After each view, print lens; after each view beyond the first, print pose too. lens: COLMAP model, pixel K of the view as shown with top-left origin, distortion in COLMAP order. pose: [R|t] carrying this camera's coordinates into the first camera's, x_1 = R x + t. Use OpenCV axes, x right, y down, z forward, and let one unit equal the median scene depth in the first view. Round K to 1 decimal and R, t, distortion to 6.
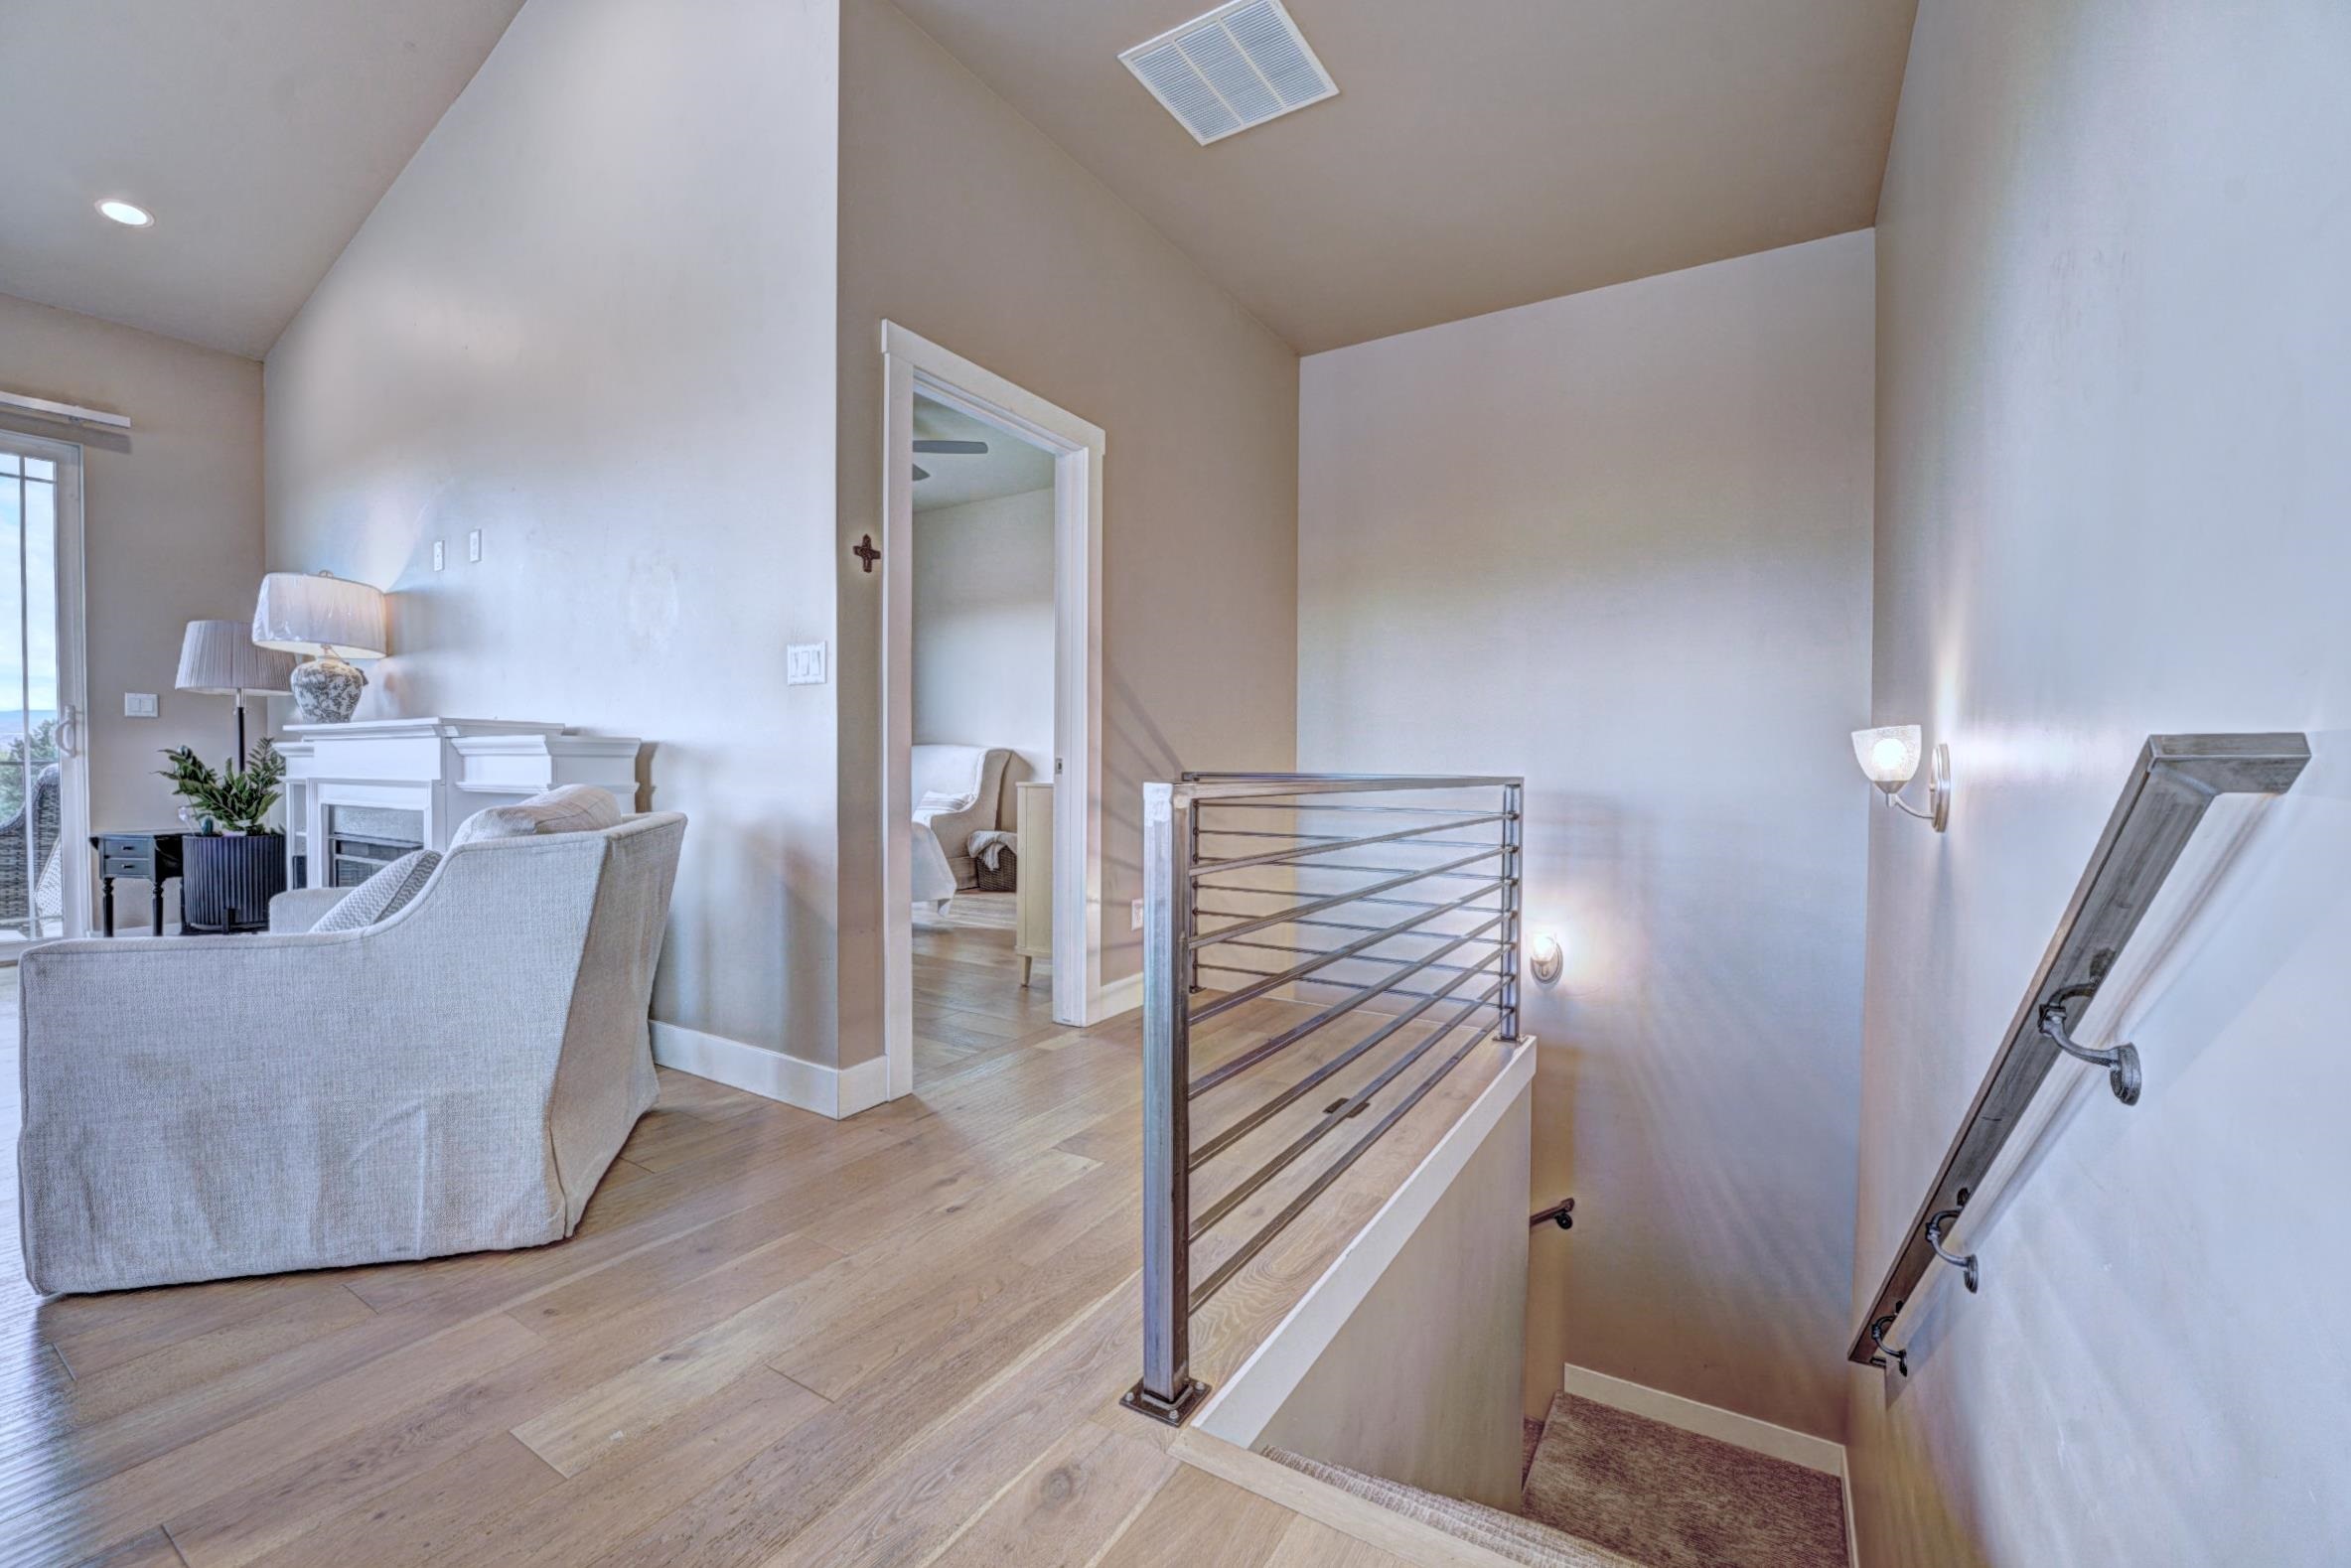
lens RADIAL K [[965.1, 0, 1185.1], [0, 965.1, 777.4], [0, 0, 1]] dist [-0.002516, -0.000016]
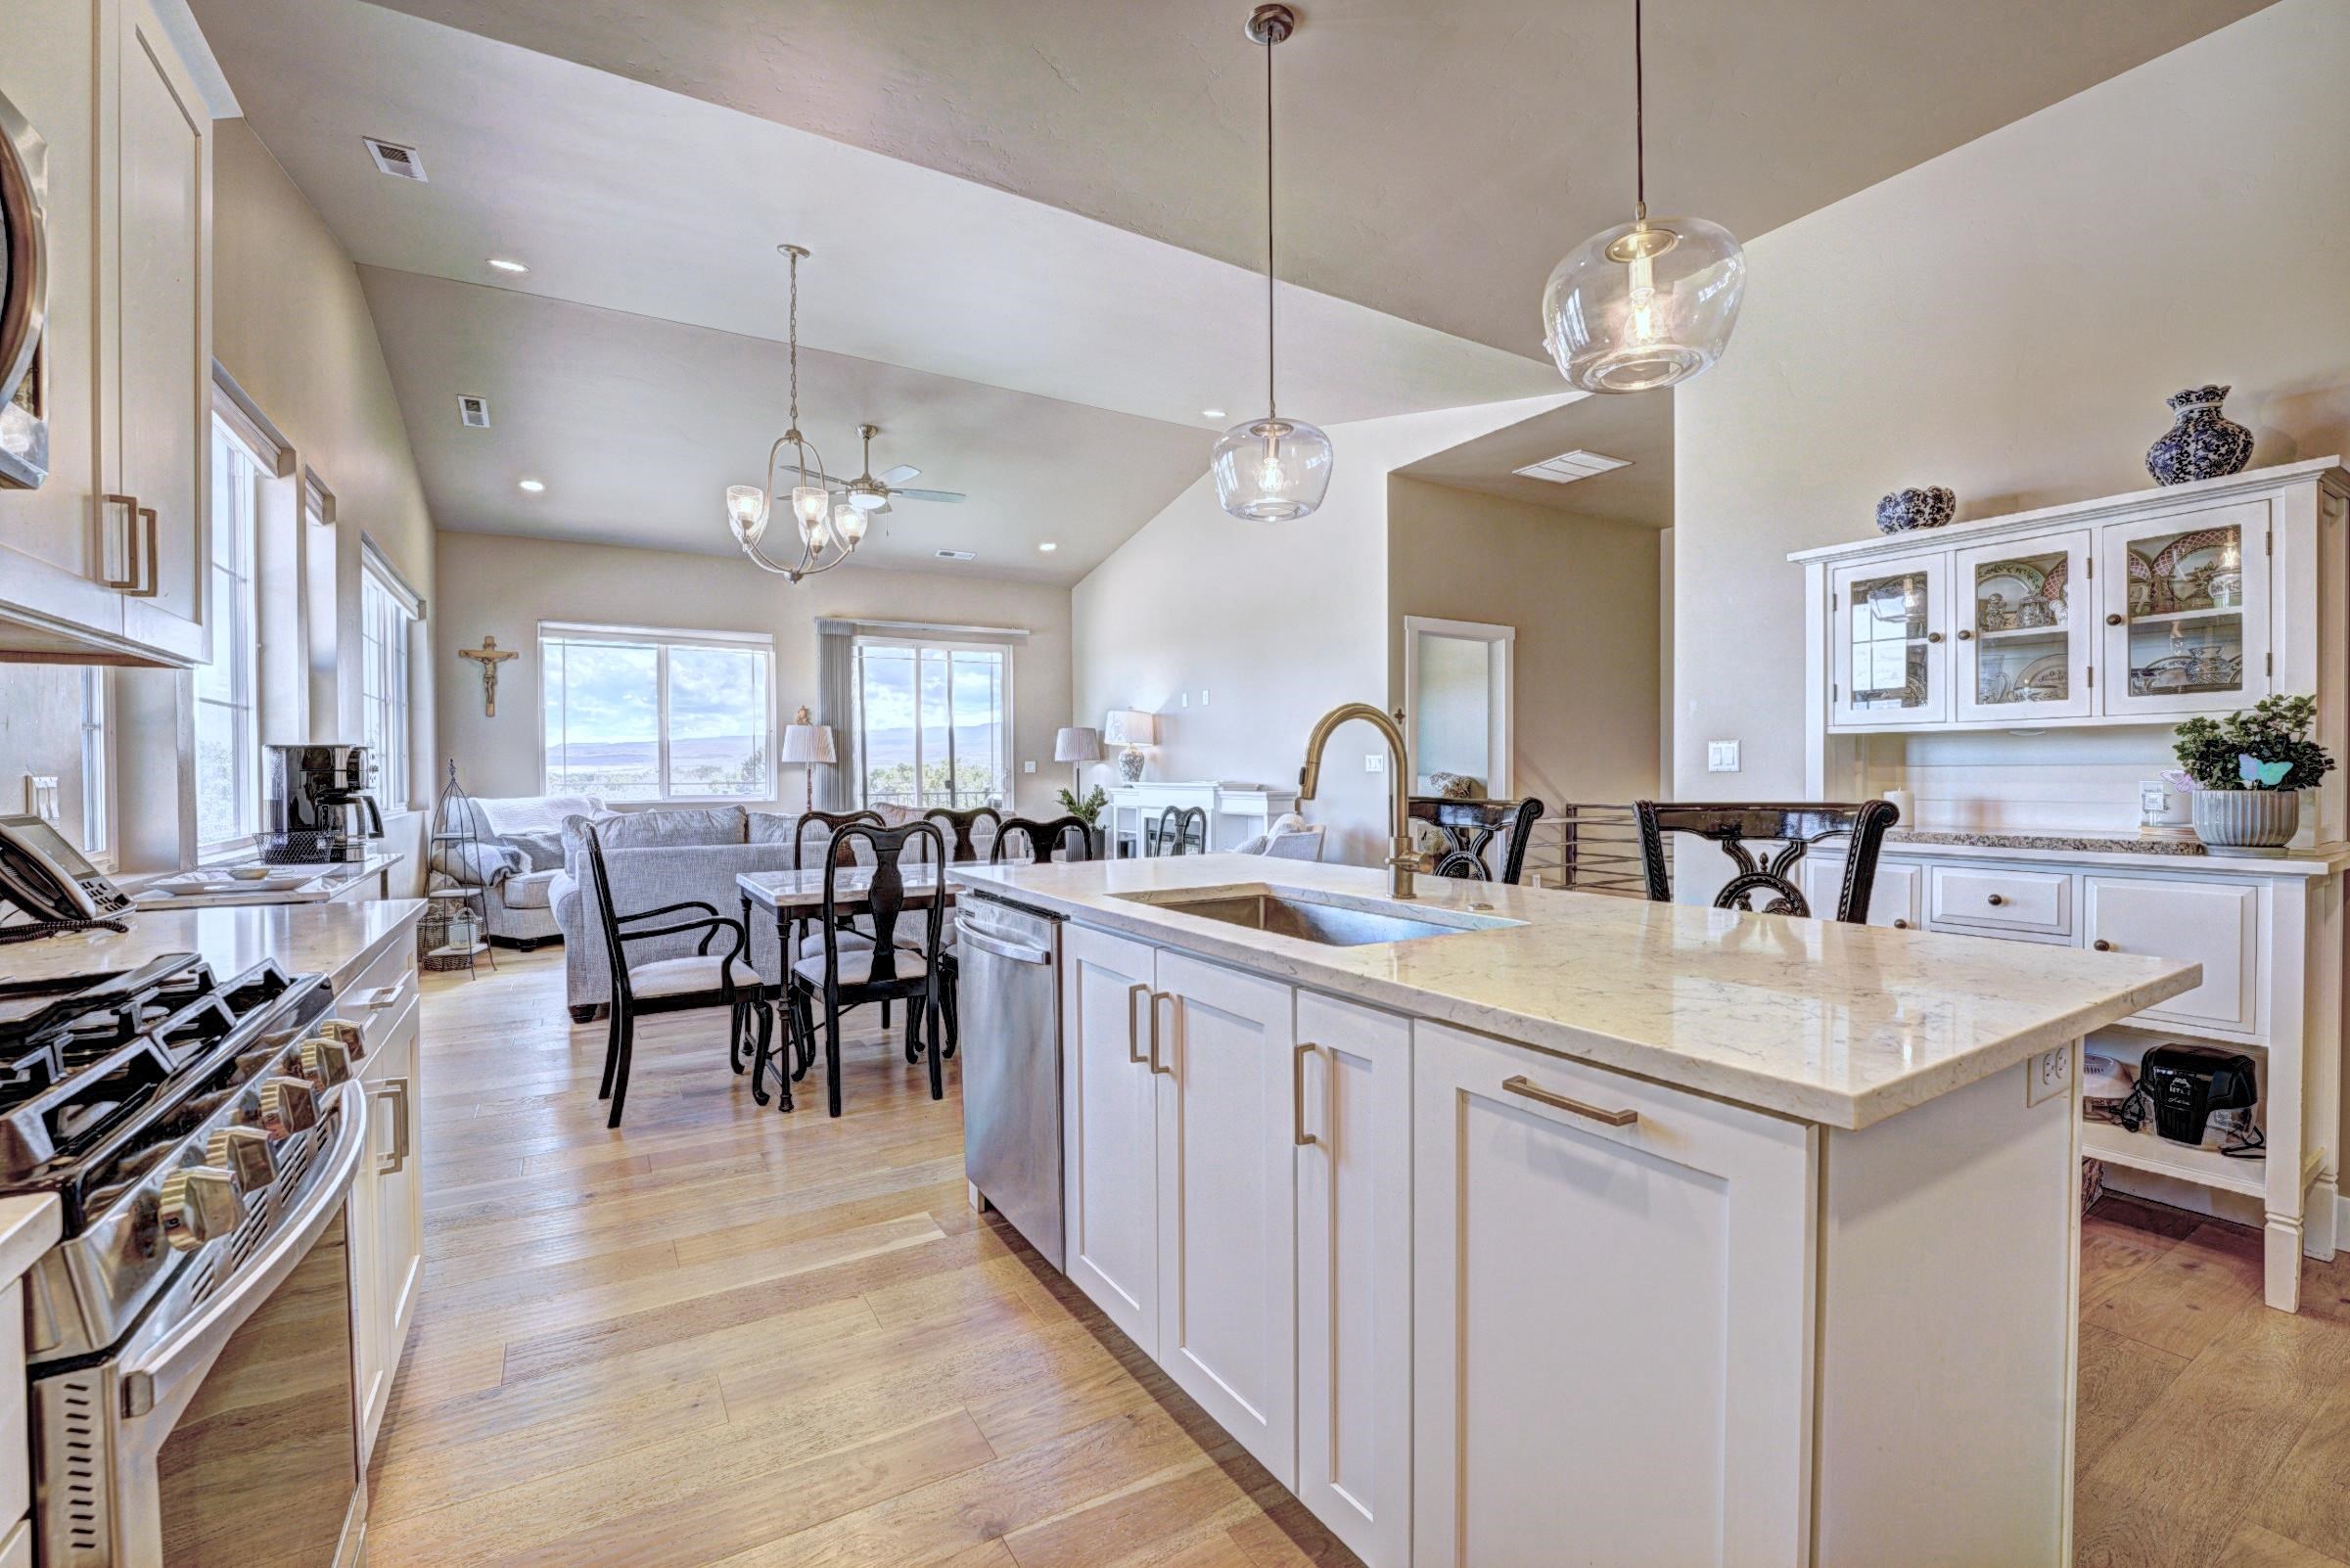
lens RADIAL K [[1013.3, 0, 1175.5], [0, 1013.3, 784.6], [0, 0, 1]] dist [-0.003152, -0.000124]
pose [[0.893119, 0.001852, -0.449817, 0.191073], [-0.004794, 0.999974, -0.005400, -0.032594], [0.449795, 0.006979, 0.893105, -0.937942]]
